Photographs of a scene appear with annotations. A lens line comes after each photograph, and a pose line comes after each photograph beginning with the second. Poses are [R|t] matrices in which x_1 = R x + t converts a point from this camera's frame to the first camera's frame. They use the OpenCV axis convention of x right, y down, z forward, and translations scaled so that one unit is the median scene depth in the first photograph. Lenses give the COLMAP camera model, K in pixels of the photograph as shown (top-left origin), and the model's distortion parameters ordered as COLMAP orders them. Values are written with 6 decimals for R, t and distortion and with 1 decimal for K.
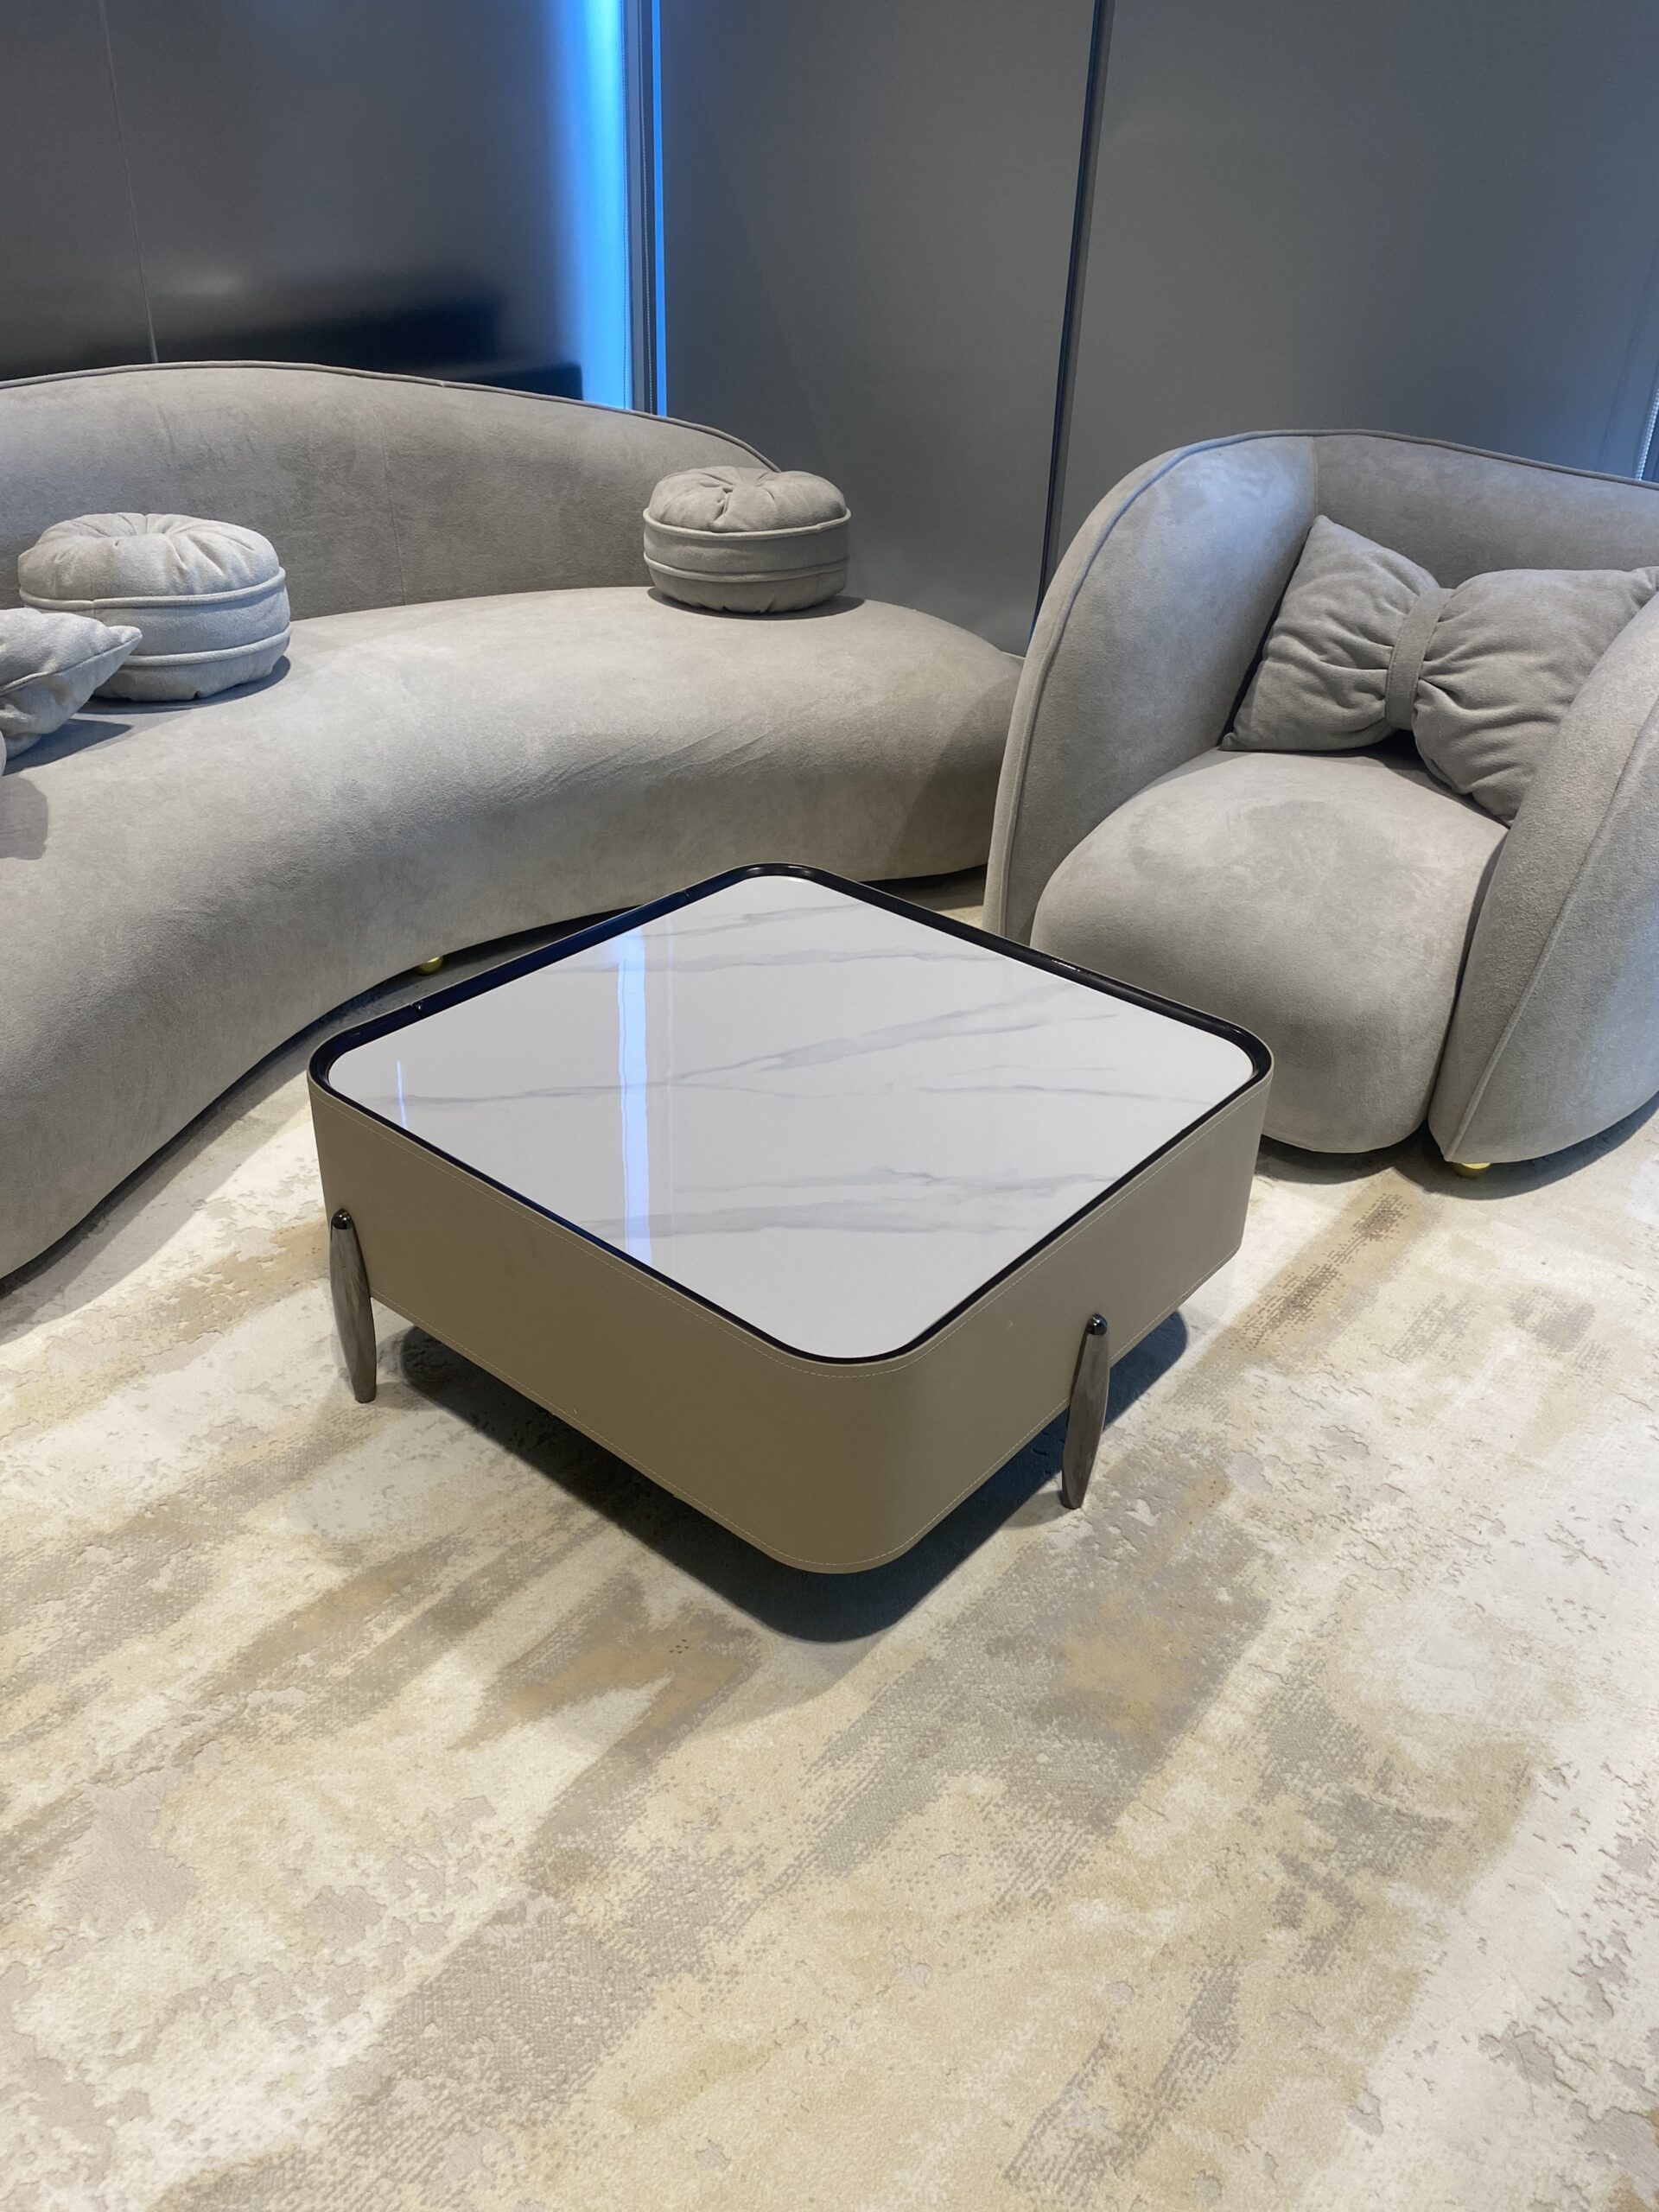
lens RADIAL K [[1732.9, 0, 829.5], [0, 1732.9, 1106.0], [0, 0, 1]] dist [0.000509, -0.002593]
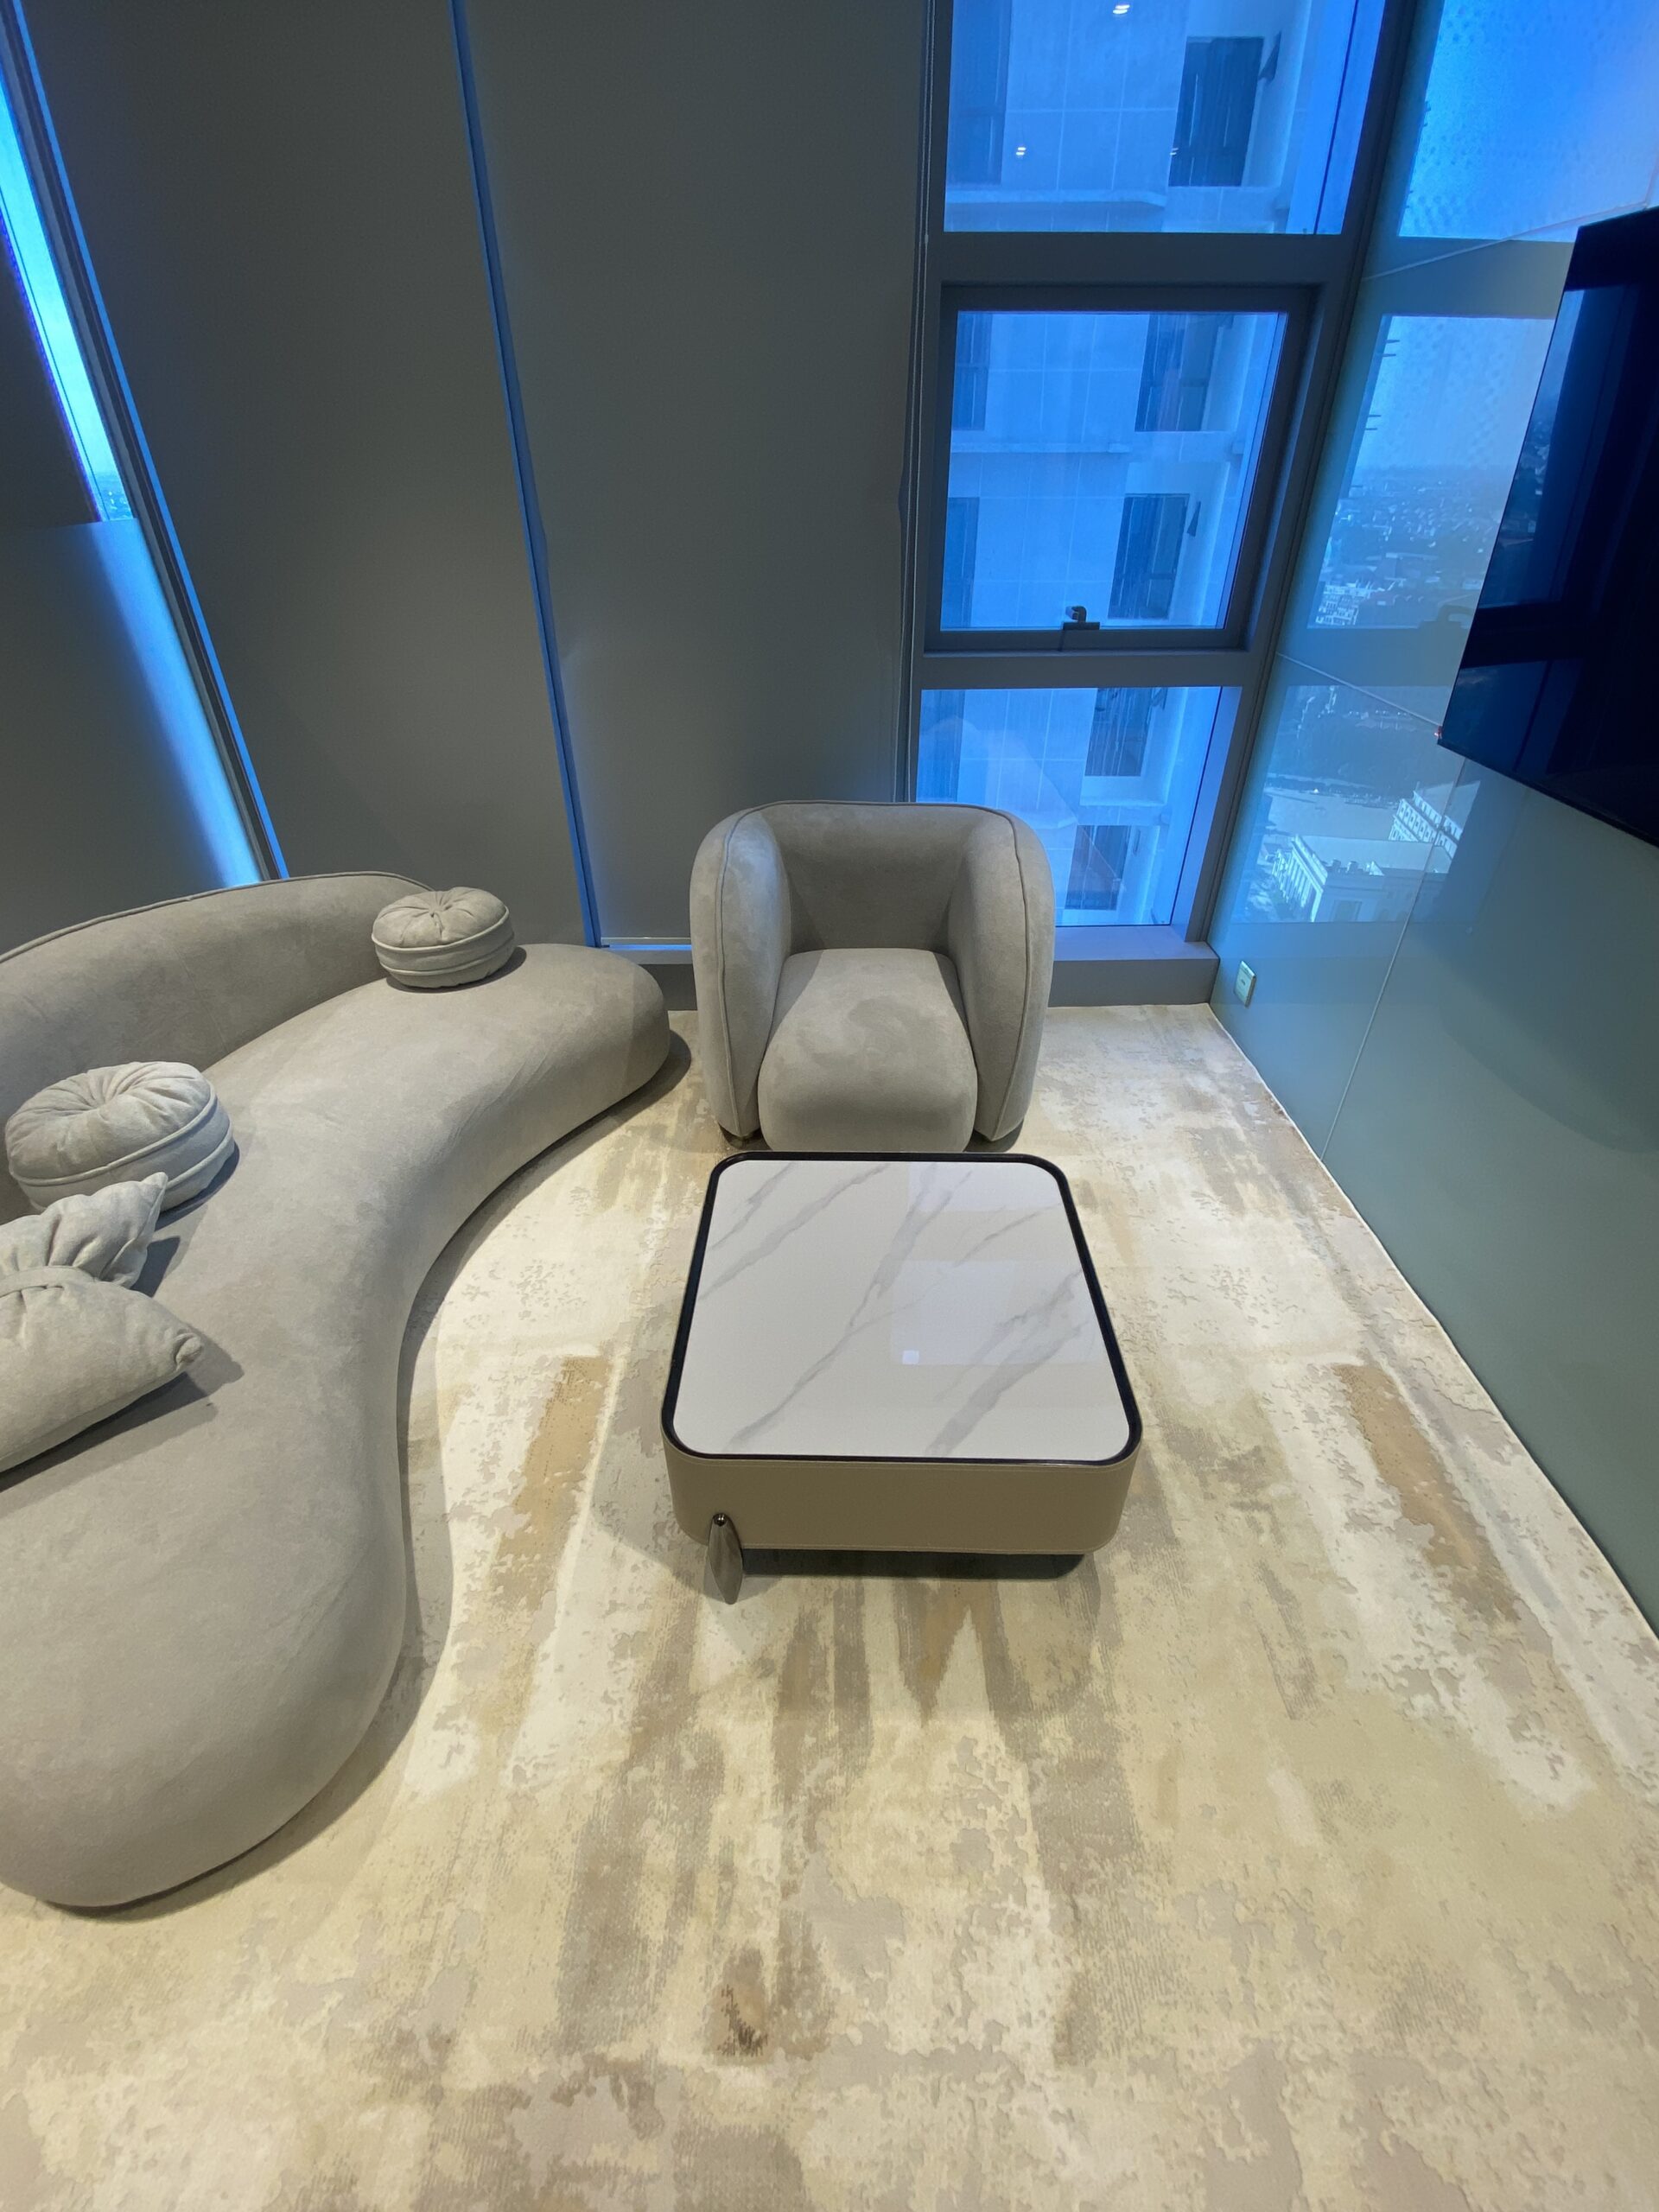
lens RADIAL K [[933.3, 0, 820.7], [0, 933.3, 1068.1], [0, 0, 1]] dist [-0.000961, -0.011248]
pose [[0.792055, -0.376437, 0.480566, -0.482999], [0.363694, 0.923258, 0.123776, -0.395752], [-0.490281, 0.076742, 0.868180, 0.153954]]
